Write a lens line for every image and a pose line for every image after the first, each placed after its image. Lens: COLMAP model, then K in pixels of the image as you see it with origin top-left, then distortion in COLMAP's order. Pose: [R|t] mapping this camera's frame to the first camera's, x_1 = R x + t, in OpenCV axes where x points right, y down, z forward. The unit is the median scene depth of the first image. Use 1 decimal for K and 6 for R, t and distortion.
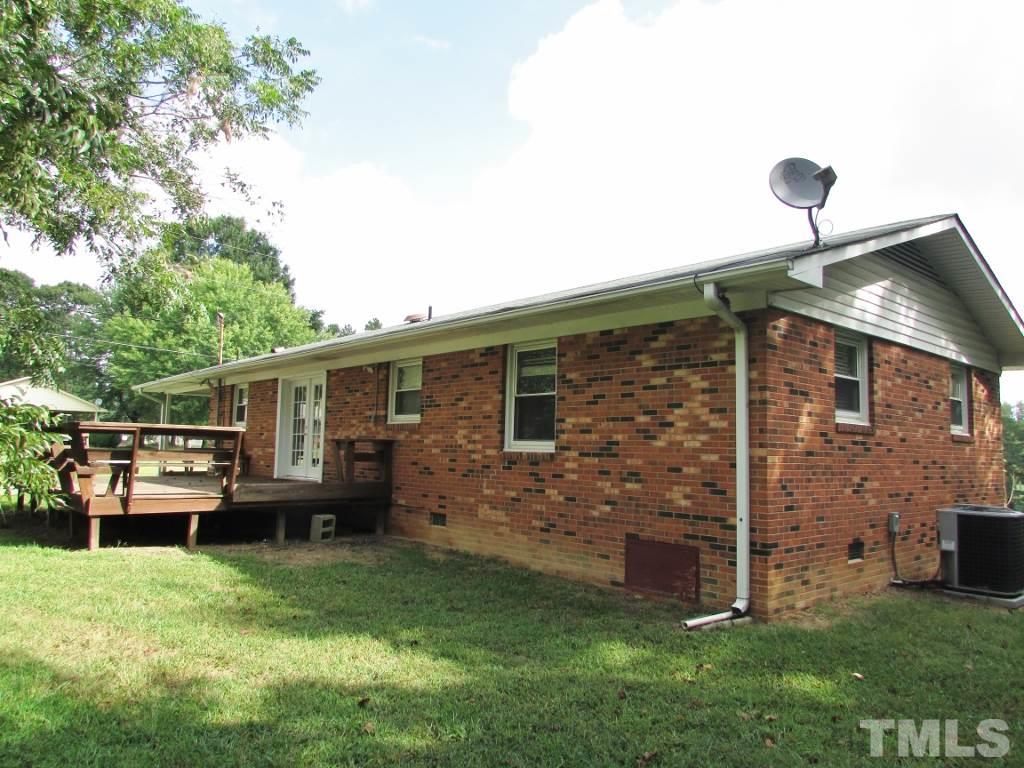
lens RADIAL K [[726.1, 0, 513.3], [0, 726.1, 381.2], [0, 0, 1]] dist [-0.028720, 0.000481]
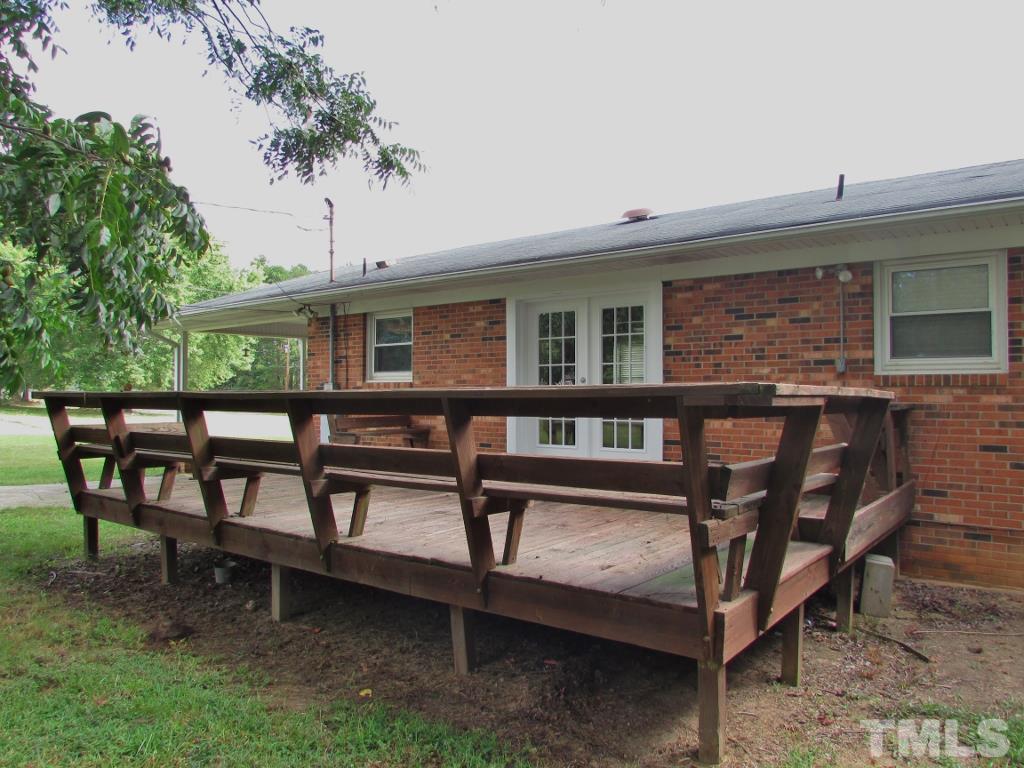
lens RADIAL K [[726.1, 0, 514.5], [0, 726.1, 383.7], [0, 0, 1]] dist [-0.028720, 0.000481]
pose [[0.981890, -0.012378, 0.189048, -0.547906], [-0.002347, 0.996992, 0.077469, 0.024318], [-0.189438, -0.076510, 0.978907, 0.520304]]
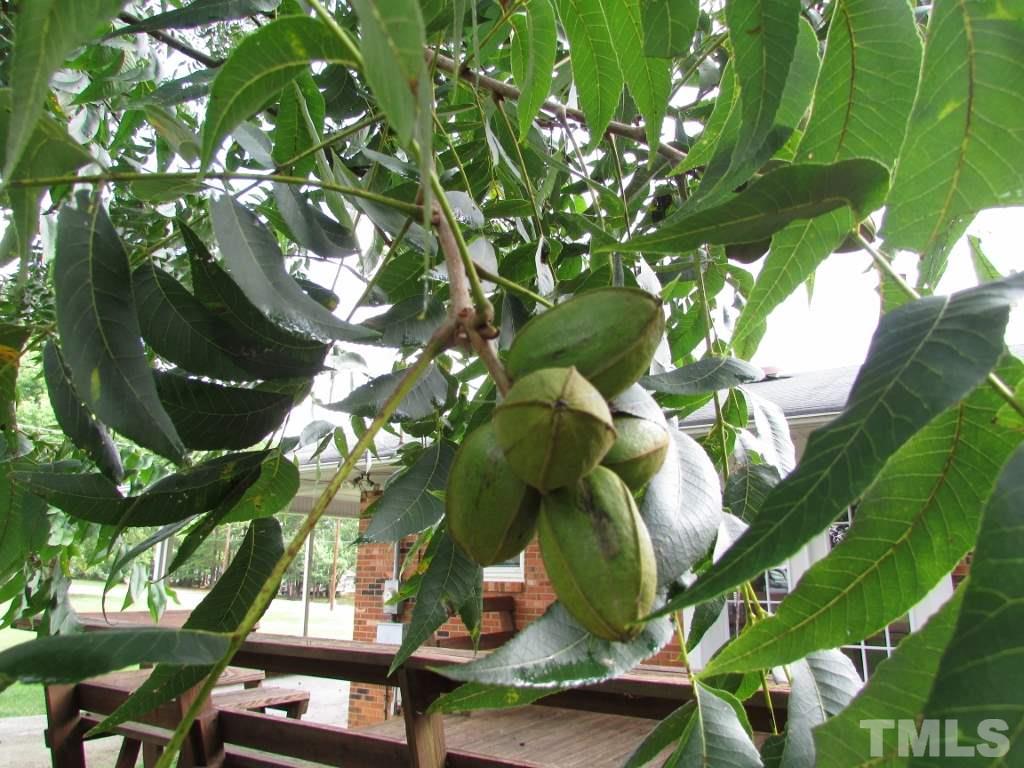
lens RADIAL K [[726.1, 0, 511.2], [0, 726.1, 382.9], [0, 0, 1]] dist [-0.028720, 0.000481]
pose [[0.965925, 0.057273, 0.252404, -0.679892], [-0.015936, 0.986520, -0.162866, 0.021506], [-0.258330, 0.153294, 0.953817, 0.755740]]
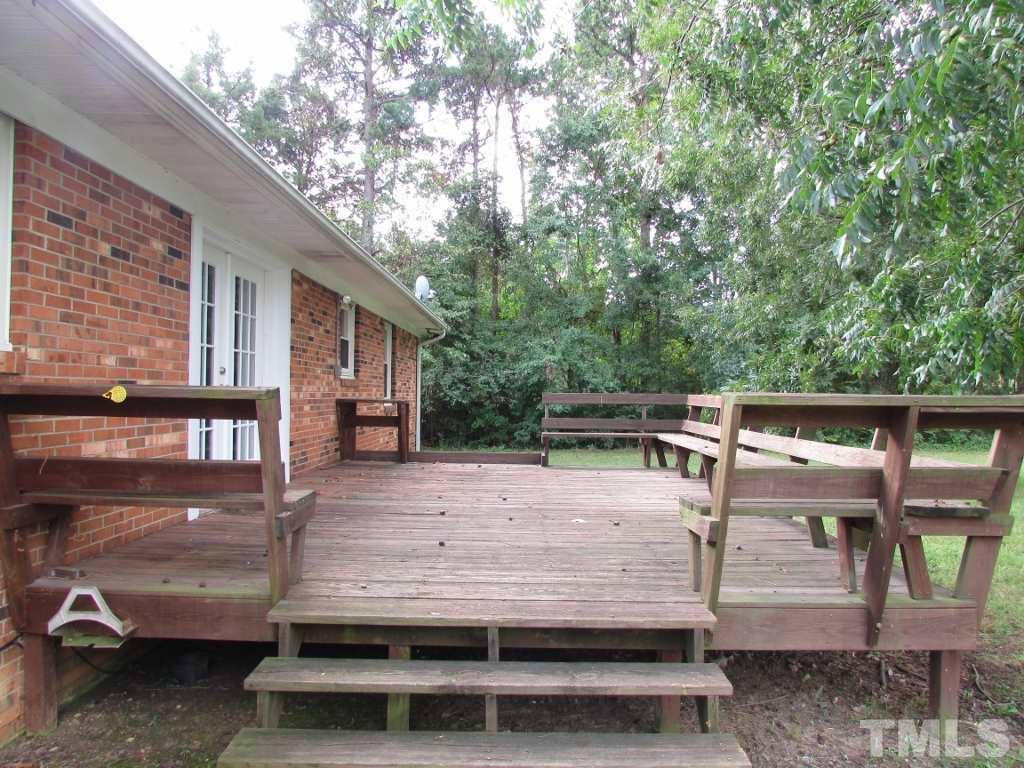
lens RADIAL K [[726.1, 0, 512.5], [0, 726.1, 384.8], [0, 0, 1]] dist [-0.028720, 0.000481]
pose [[-0.733506, -0.010666, 0.679600, -0.825656], [-0.078774, 0.994473, -0.069414, 0.103932], [-0.675103, -0.104451, -0.730292, 1.434424]]
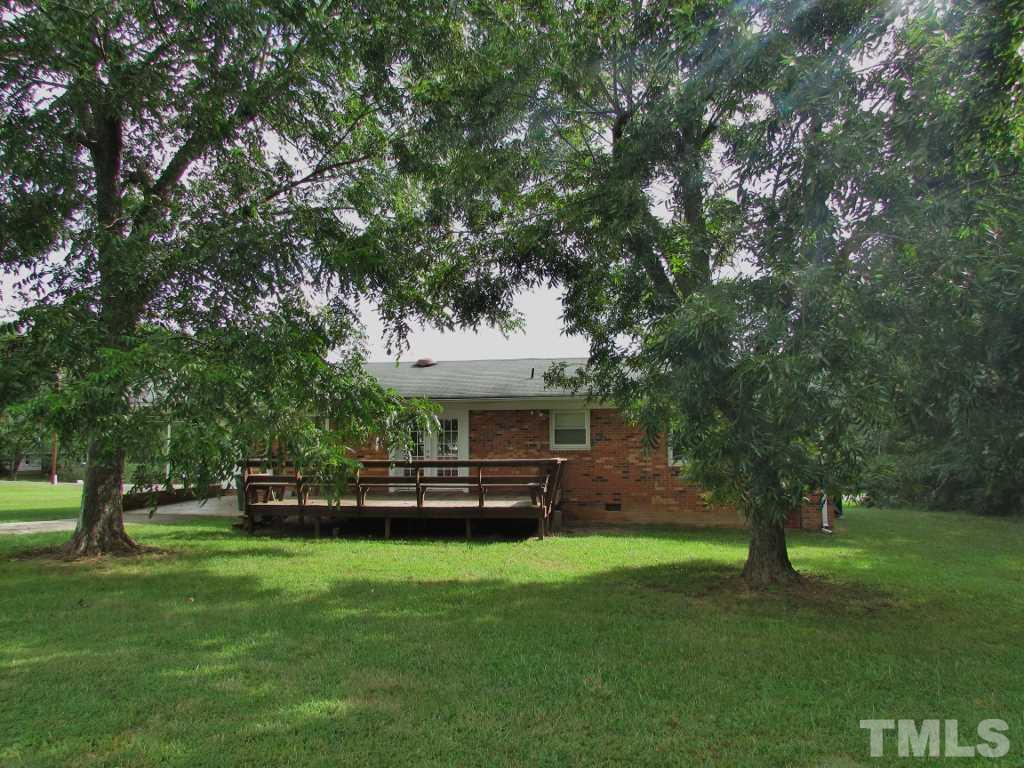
lens RADIAL K [[726.1, 0, 514.2], [0, 726.1, 387.4], [0, 0, 1]] dist [-0.028720, 0.000481]
pose [[0.770935, 0.040644, 0.635616, -1.216121], [-0.041344, 0.999051, -0.013737, -0.049299], [-0.635571, -0.015689, 0.771883, -0.131413]]
